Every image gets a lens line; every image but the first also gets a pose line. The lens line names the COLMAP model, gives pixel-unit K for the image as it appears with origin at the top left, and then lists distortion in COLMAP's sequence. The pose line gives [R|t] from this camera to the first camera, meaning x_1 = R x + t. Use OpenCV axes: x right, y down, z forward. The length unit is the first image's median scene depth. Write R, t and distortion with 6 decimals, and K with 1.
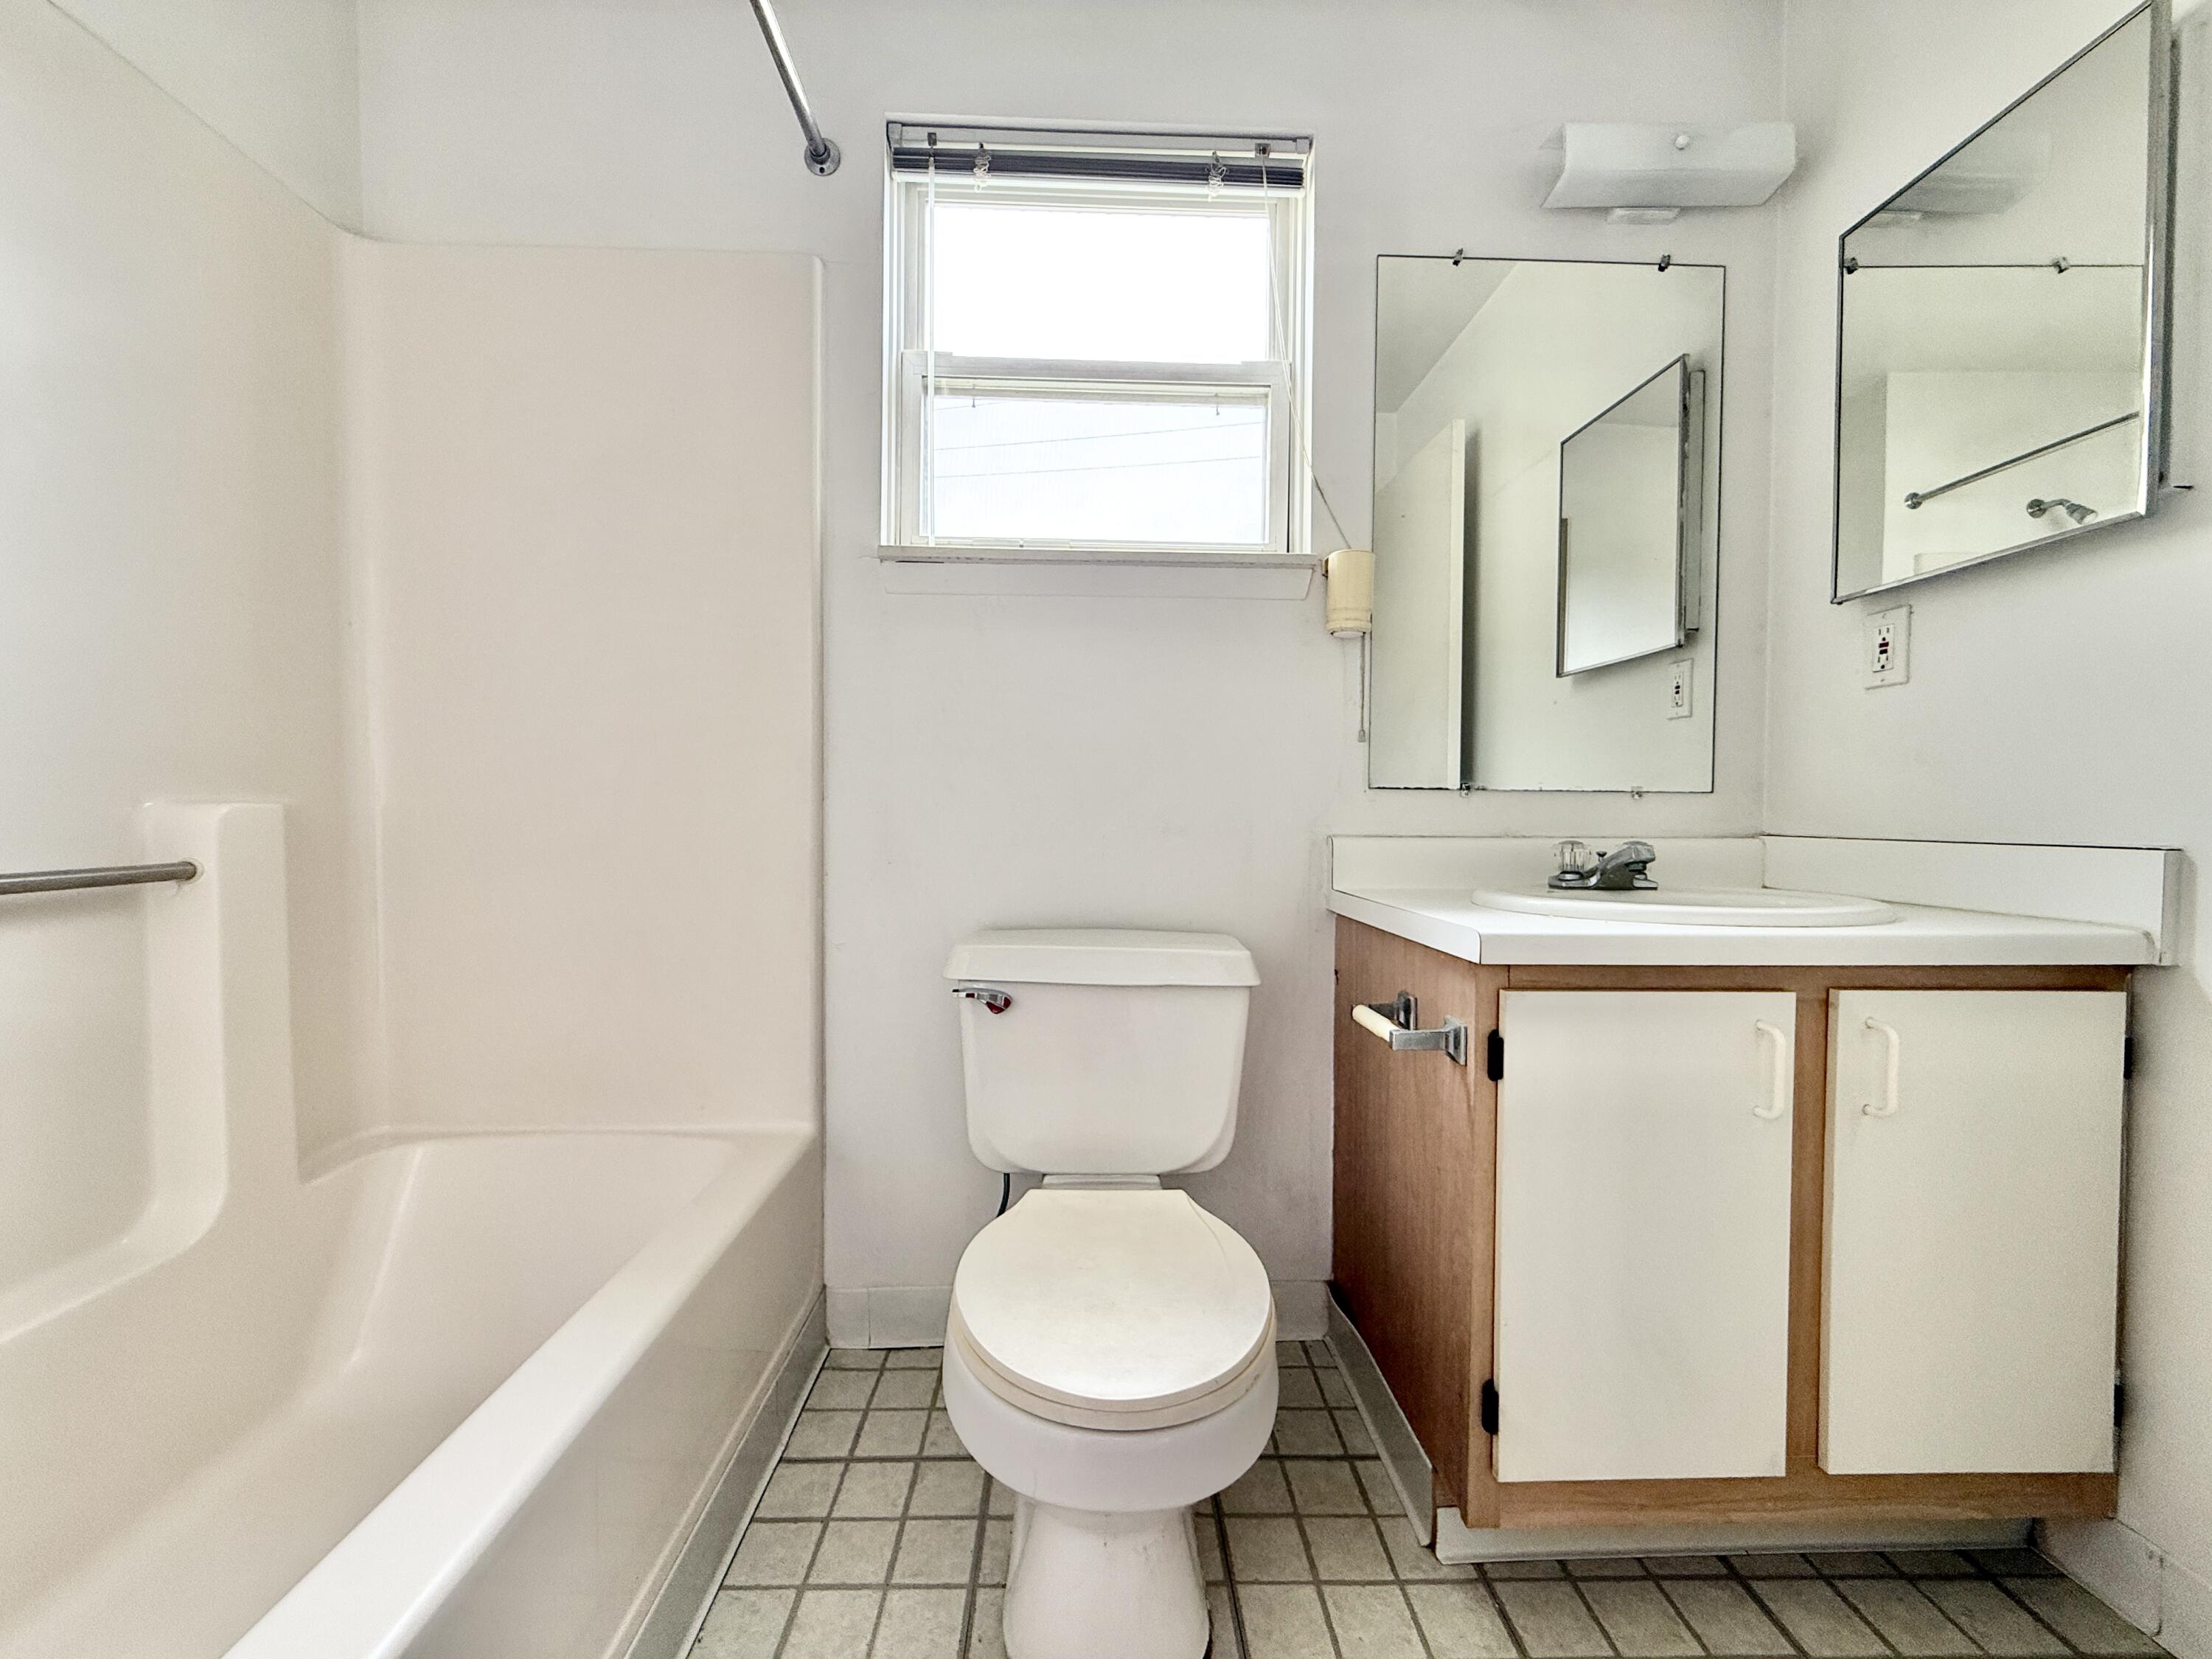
lens RADIAL K [[906.6, 0, 1103.9], [0, 906.6, 819.4], [0, 0, 1]] dist [0.003445, 0.000369]
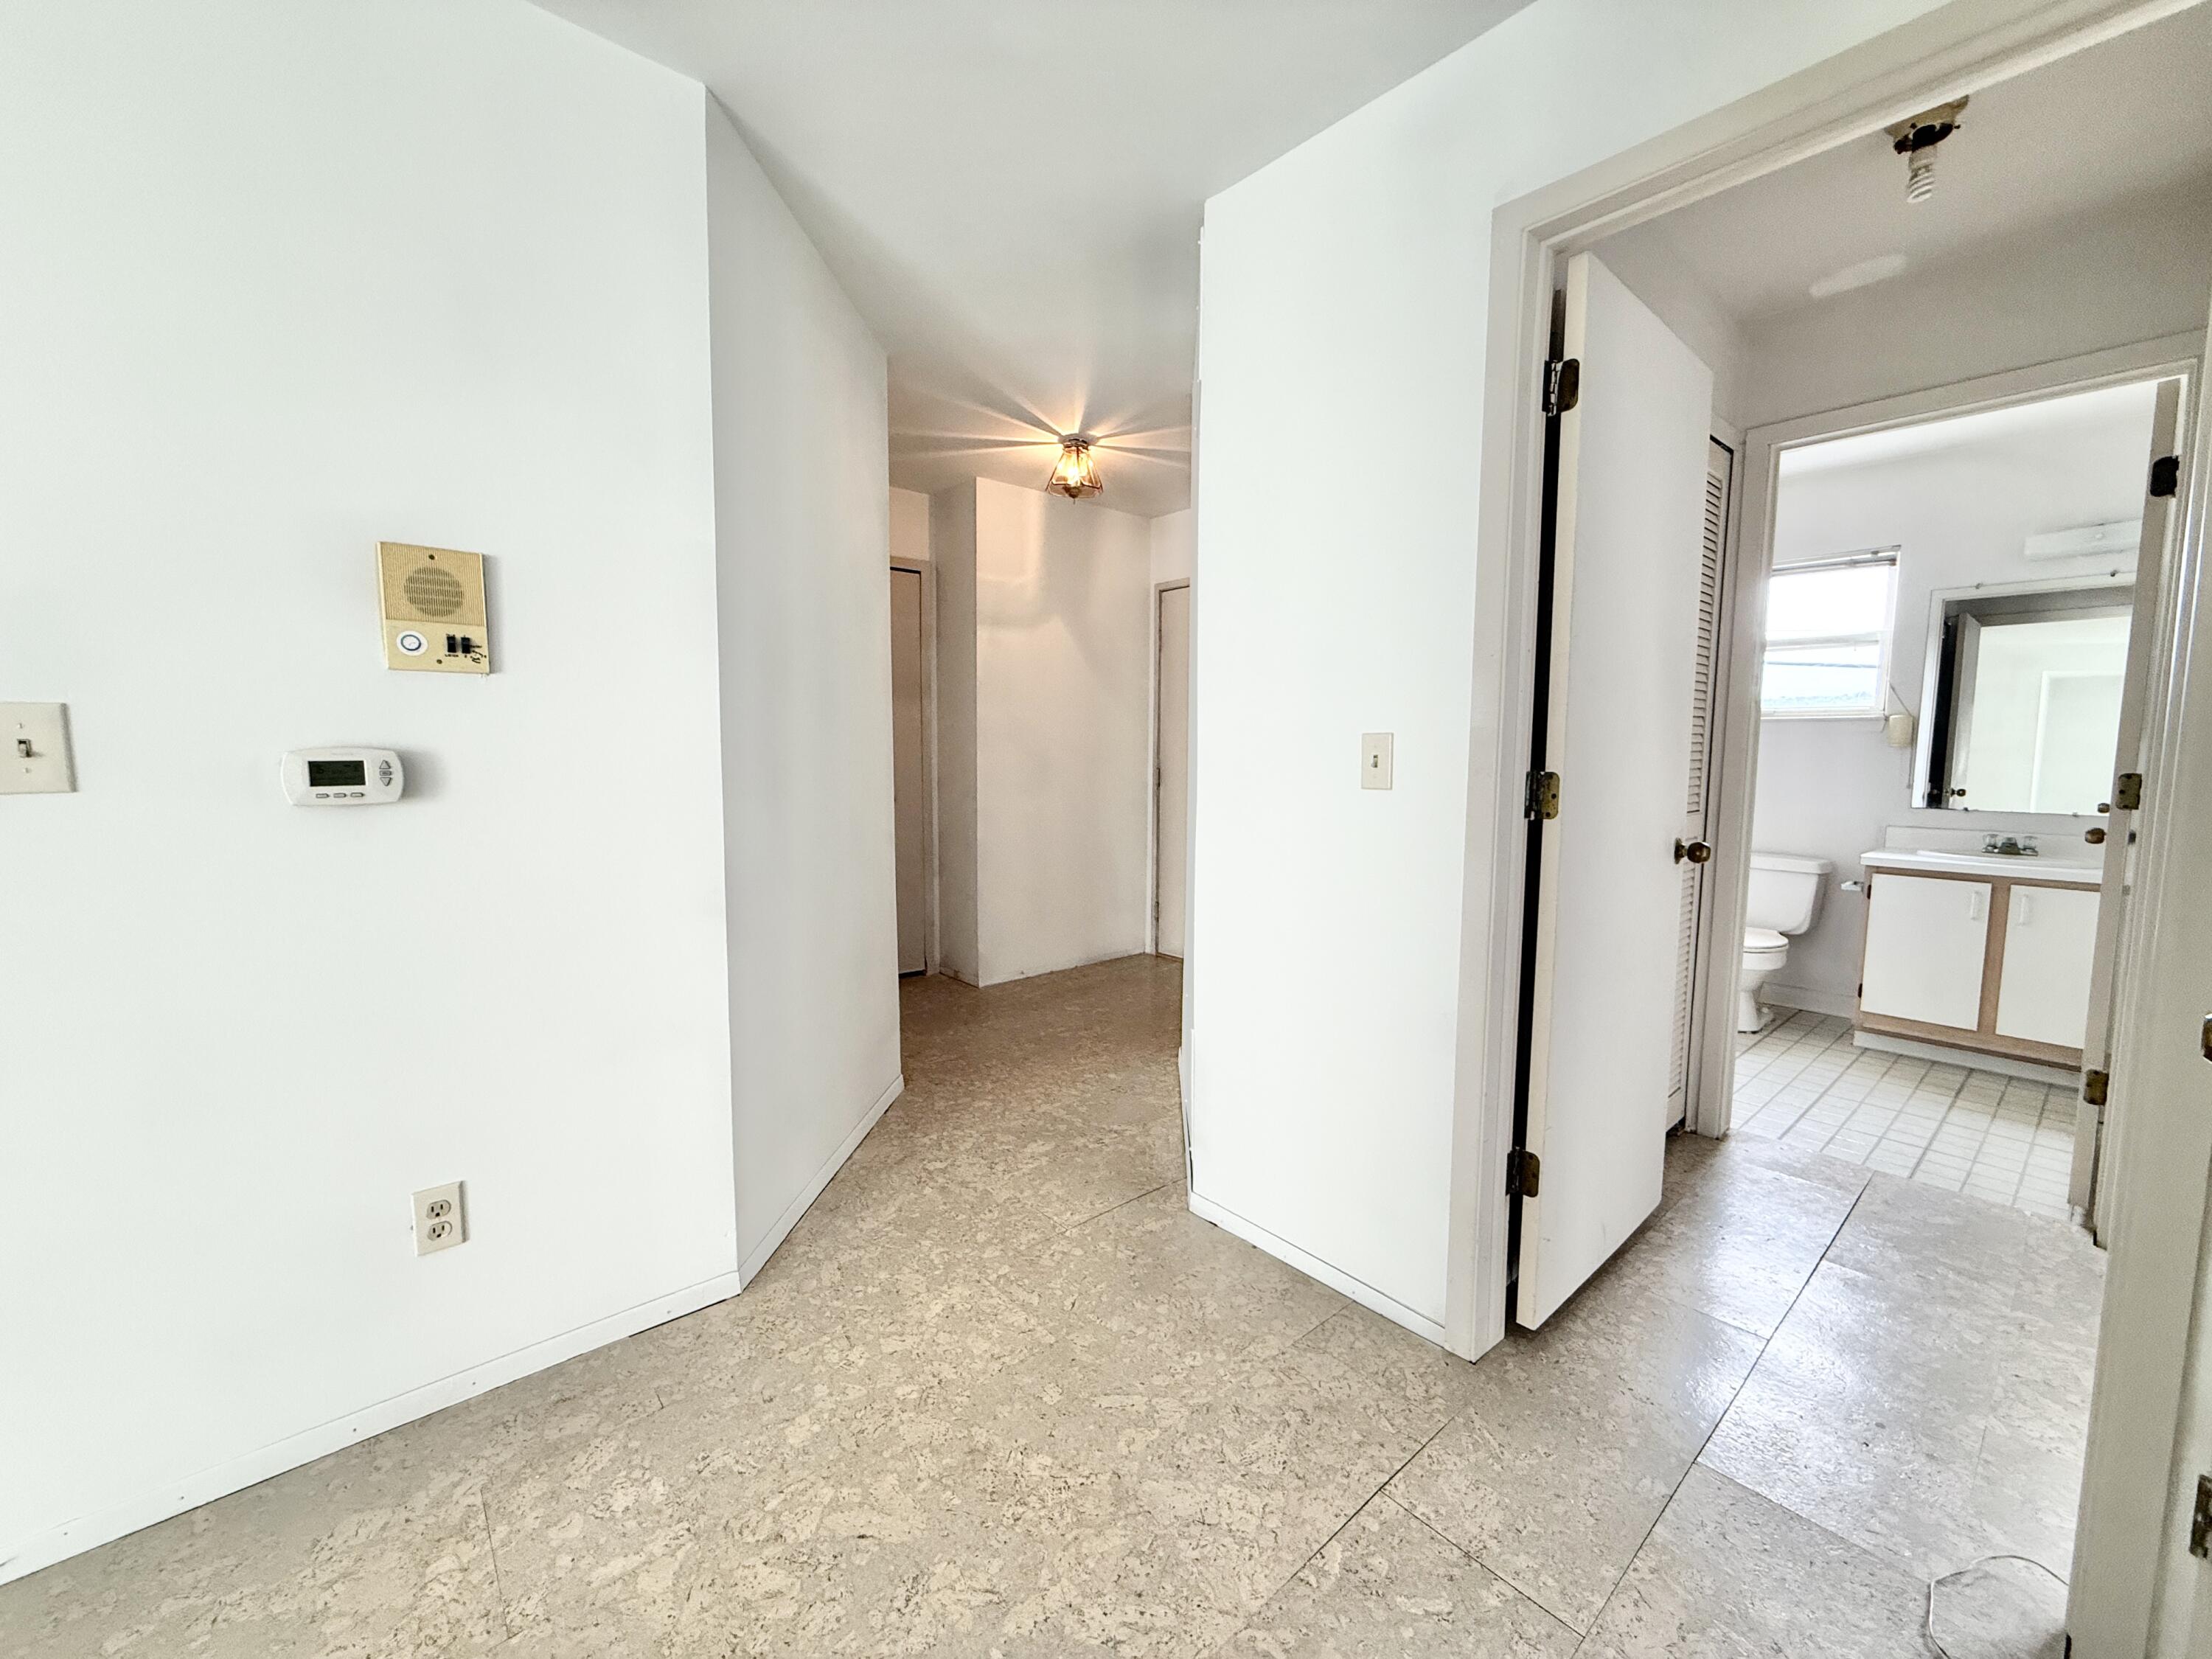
lens RADIAL K [[879.8, 0, 1099.4], [0, 879.8, 832.4], [0, 0, 1]] dist [0.000455, -0.000077]
pose [[0.634485, 0.068549, -0.769889, 0.803370], [-0.009713, 0.996688, 0.080739, -0.151939], [0.772874, -0.043750, 0.633049, -2.429339]]
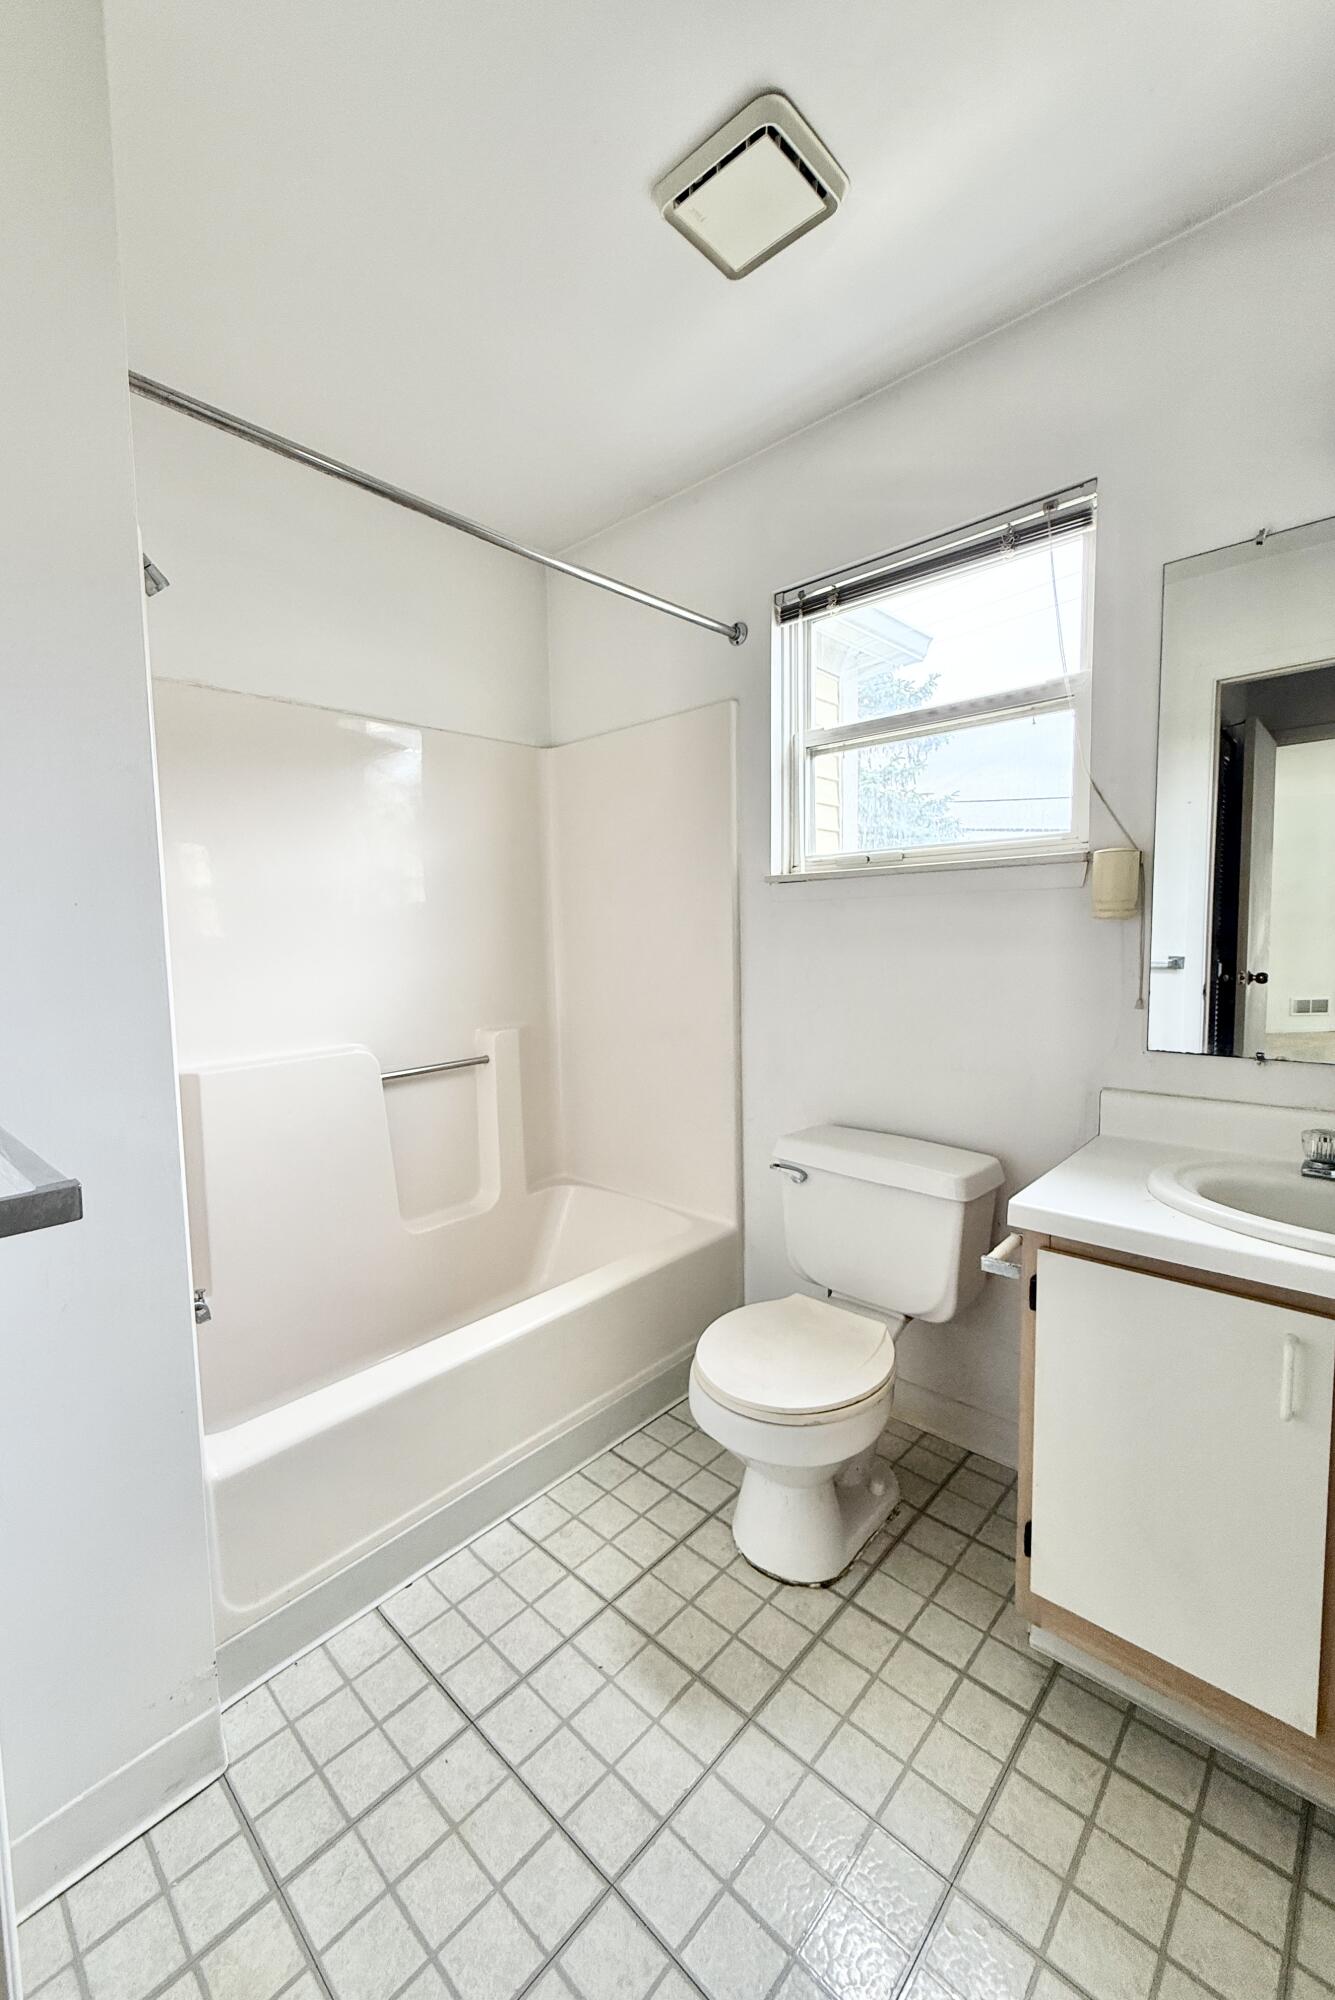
lens RADIAL K [[789.9, 0, 592.1], [0, 789.9, 992.7], [0, 0, 1]] dist [-0.000382, 0.000131]
pose [[0.683815, 0.031259, -0.728985, 0.578797], [0.020719, 0.997847, 0.062223, -0.196782], [0.729361, -0.057653, 0.681696, -0.184876]]
